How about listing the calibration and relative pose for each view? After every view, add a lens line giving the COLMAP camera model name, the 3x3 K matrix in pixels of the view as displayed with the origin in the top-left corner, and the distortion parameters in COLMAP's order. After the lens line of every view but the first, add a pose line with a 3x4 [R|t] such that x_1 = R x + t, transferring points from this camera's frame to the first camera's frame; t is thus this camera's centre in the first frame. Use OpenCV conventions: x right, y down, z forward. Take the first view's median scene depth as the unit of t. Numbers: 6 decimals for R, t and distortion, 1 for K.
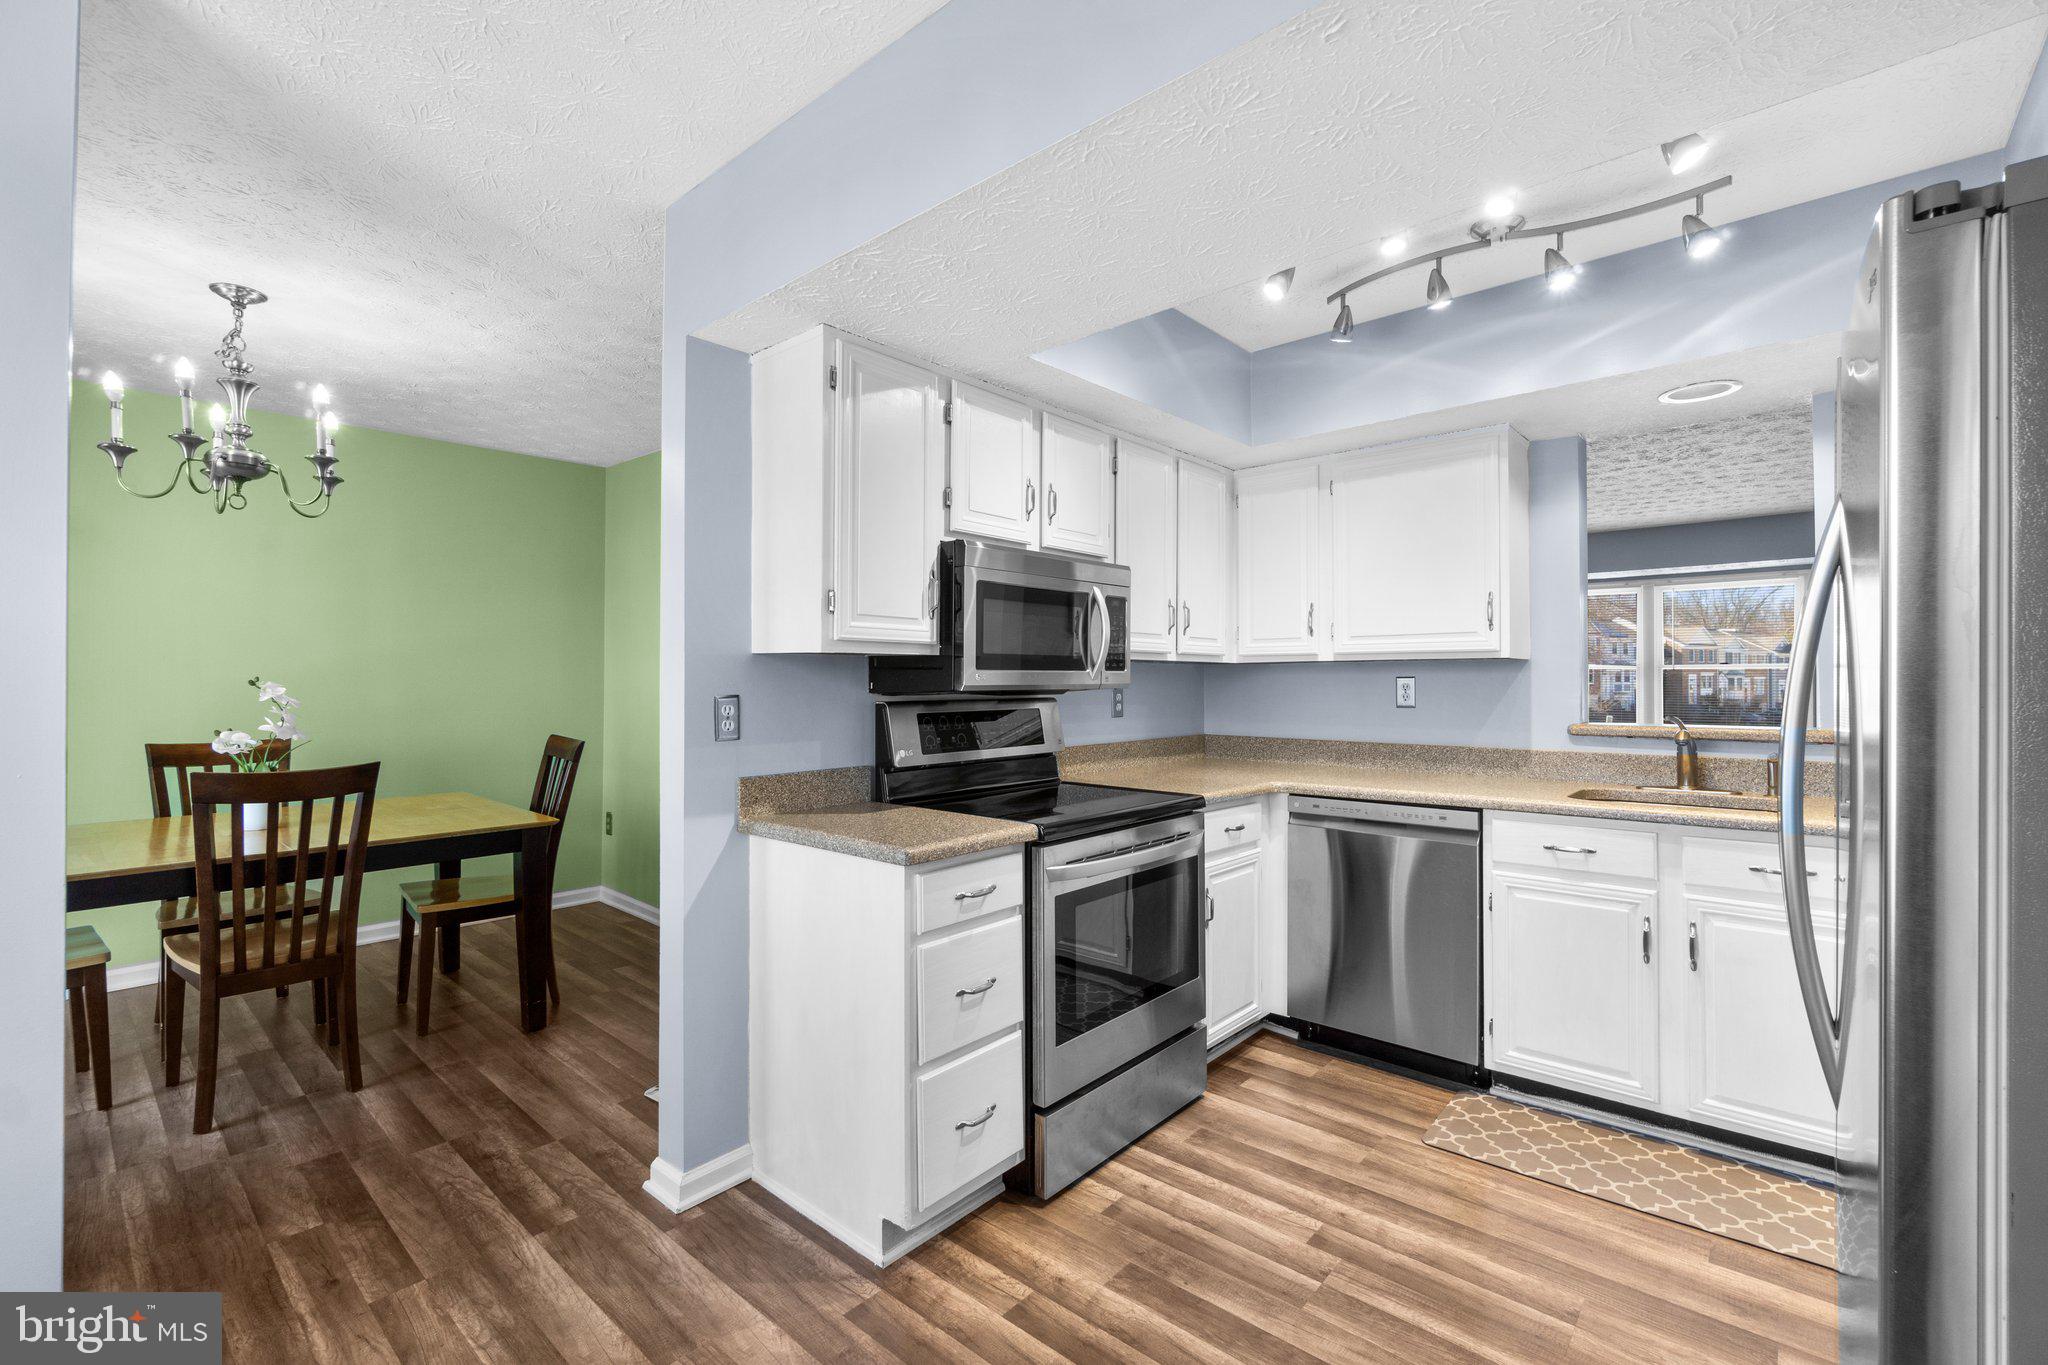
lens RADIAL K [[882.0, 0, 1020.6], [0, 882.0, 679.8], [0, 0, 1]] dist [-0.002611, 0.000511]
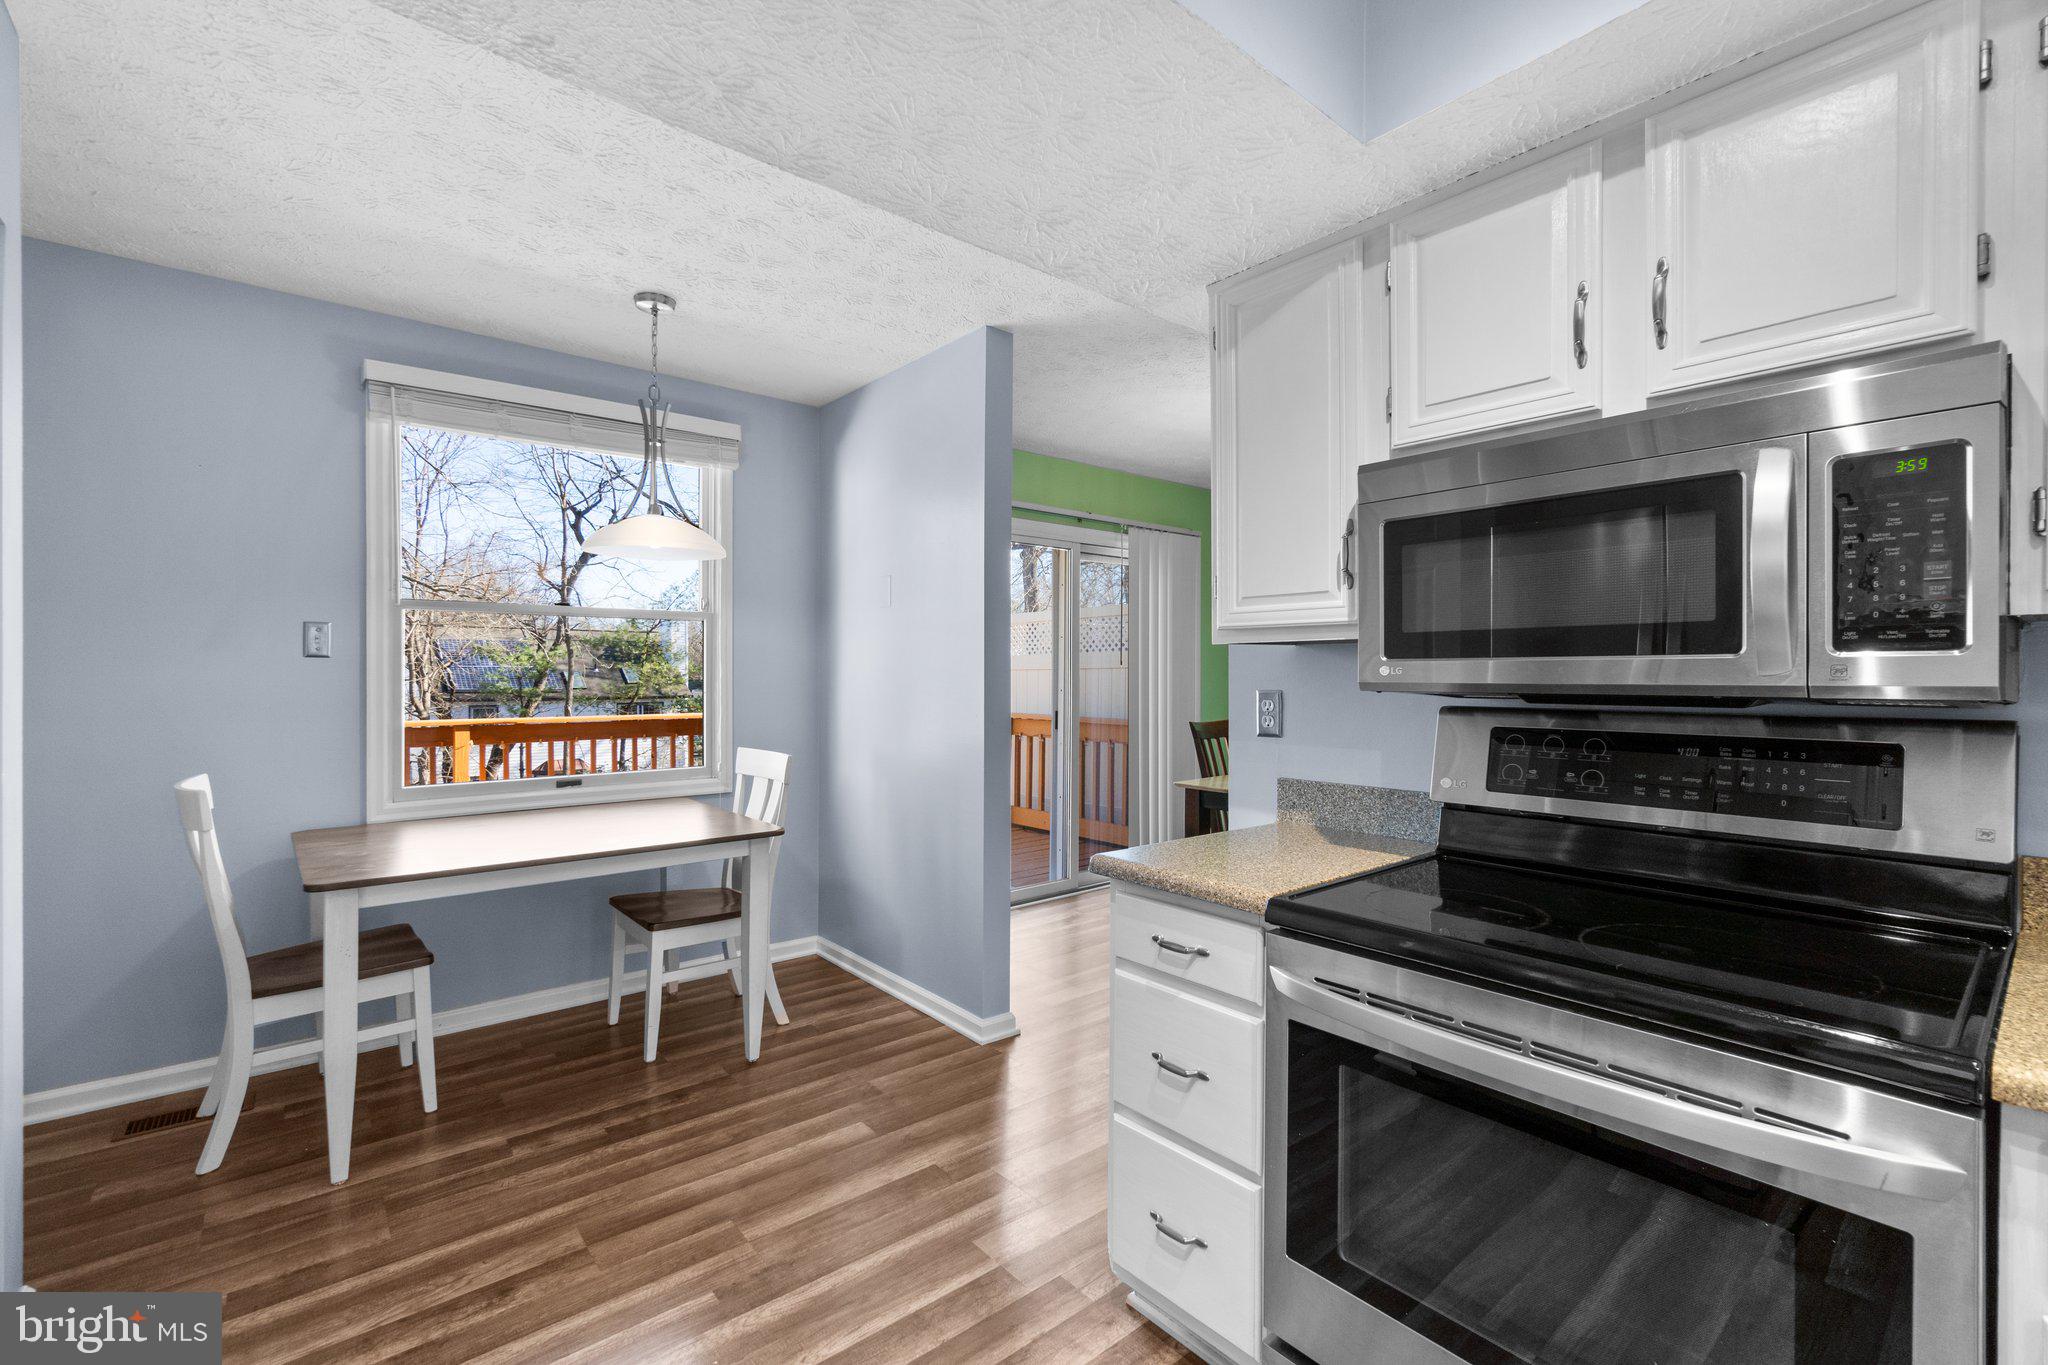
lens RADIAL K [[882.0, 0, 1020.6], [0, 882.0, 679.8], [0, 0, 1]] dist [-0.002611, 0.000511]
pose [[-0.153584, 0.003147, -0.988131, 0.622376], [-0.000854, 0.999994, 0.003317, 0.002278], [0.988135, 0.001353, -0.153581, 0.817501]]
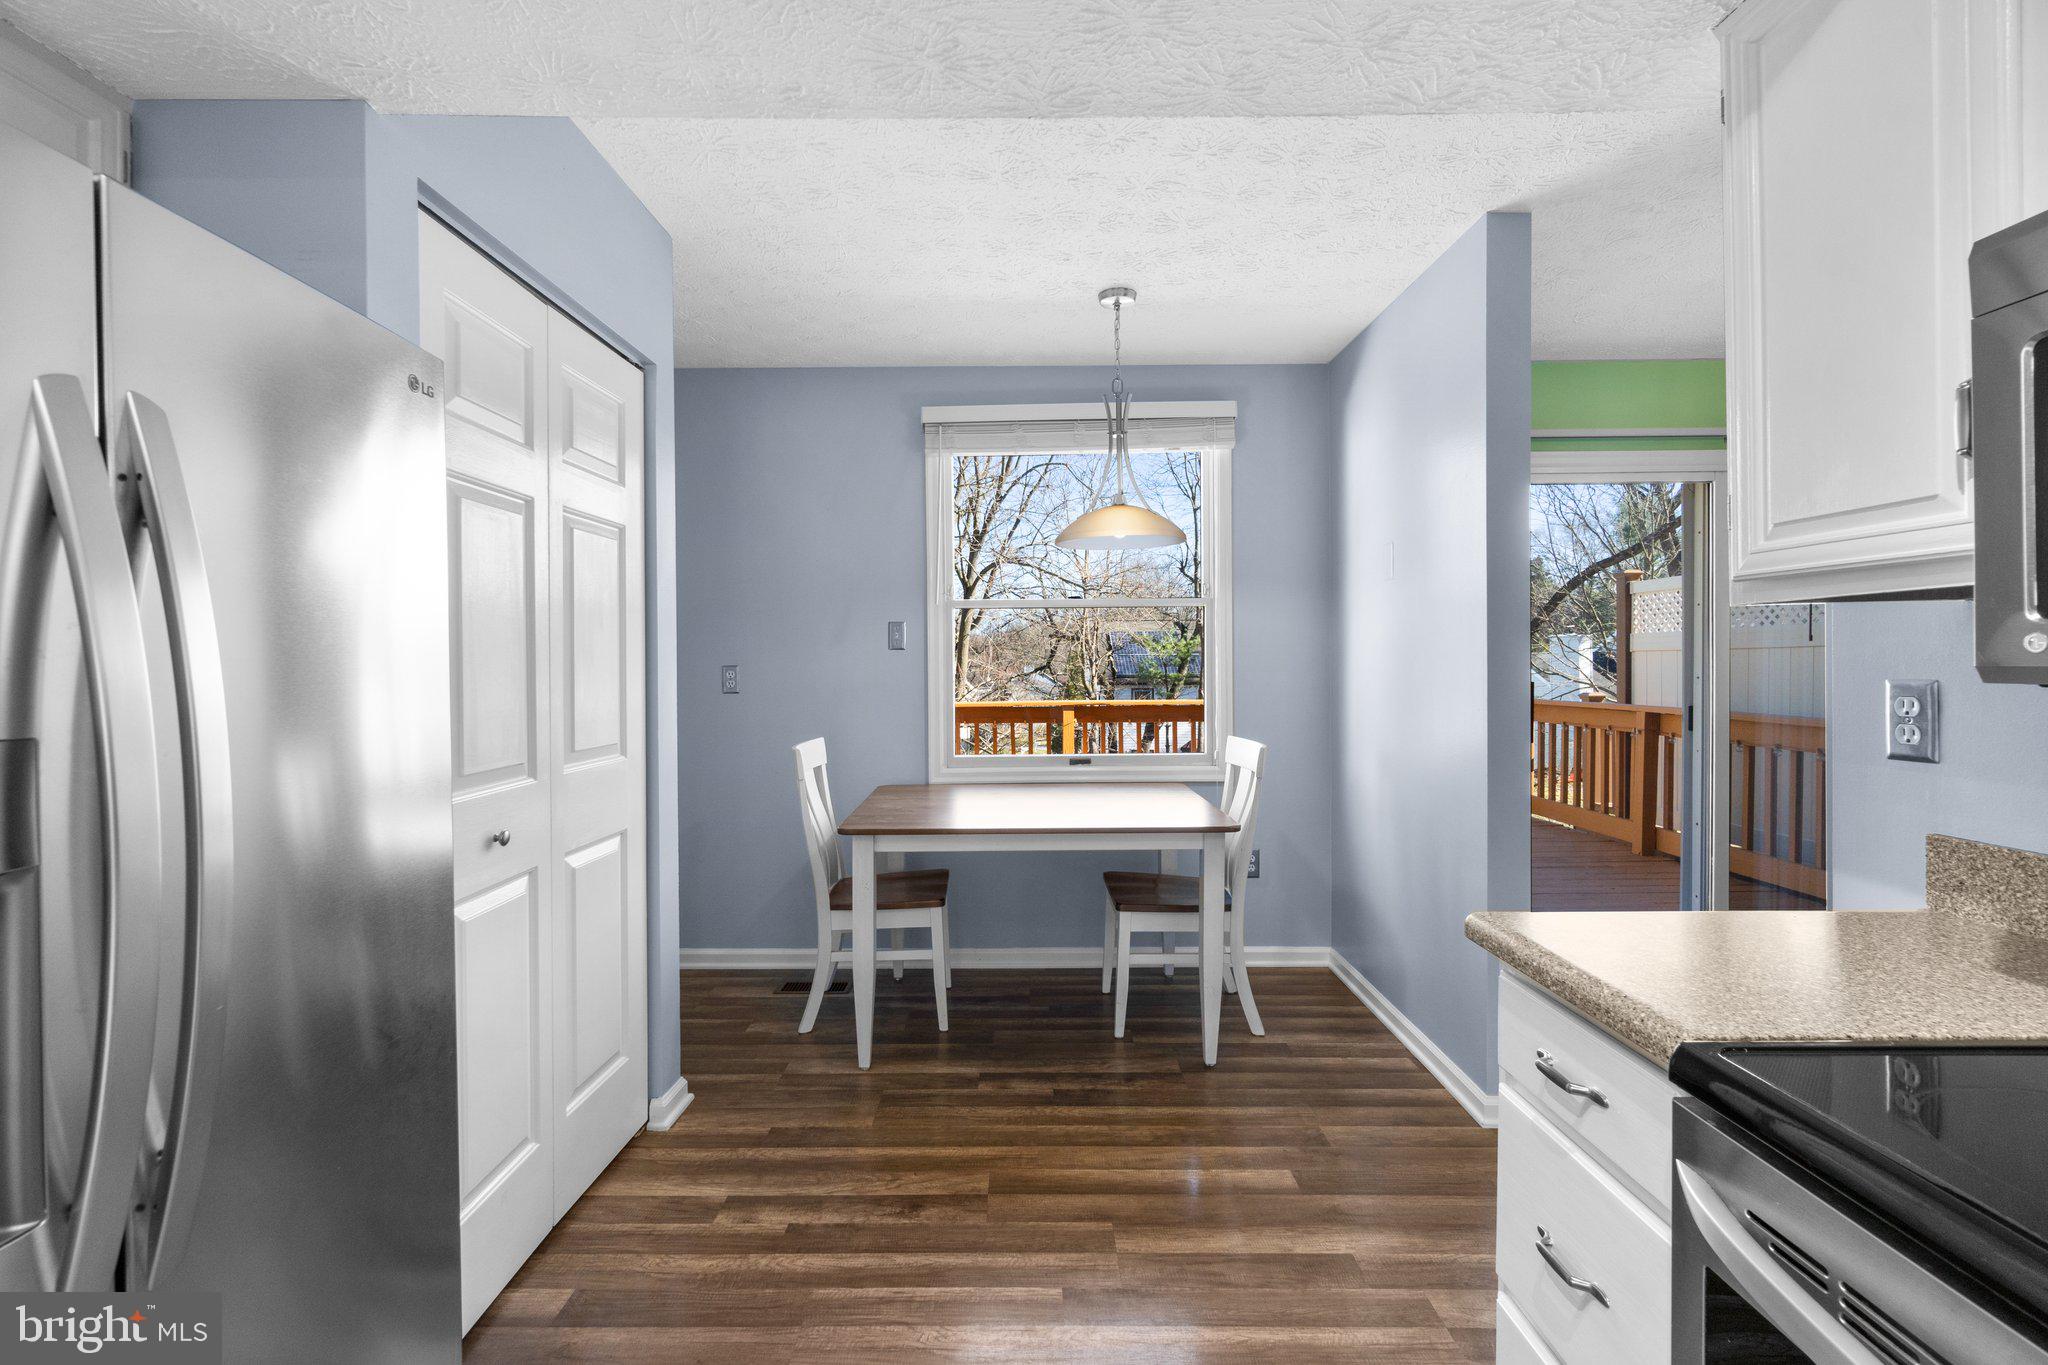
lens RADIAL K [[887.5, 0, 1023.2], [0, 887.5, 668.7], [0, 0, 1]] dist [-0.002927, 0.000350]
pose [[-0.755768, 0.008491, -0.654784, 0.430956], [0.006626, 0.999964, 0.005318, 0.002773], [0.654806, -0.000319, -0.755797, 0.982732]]
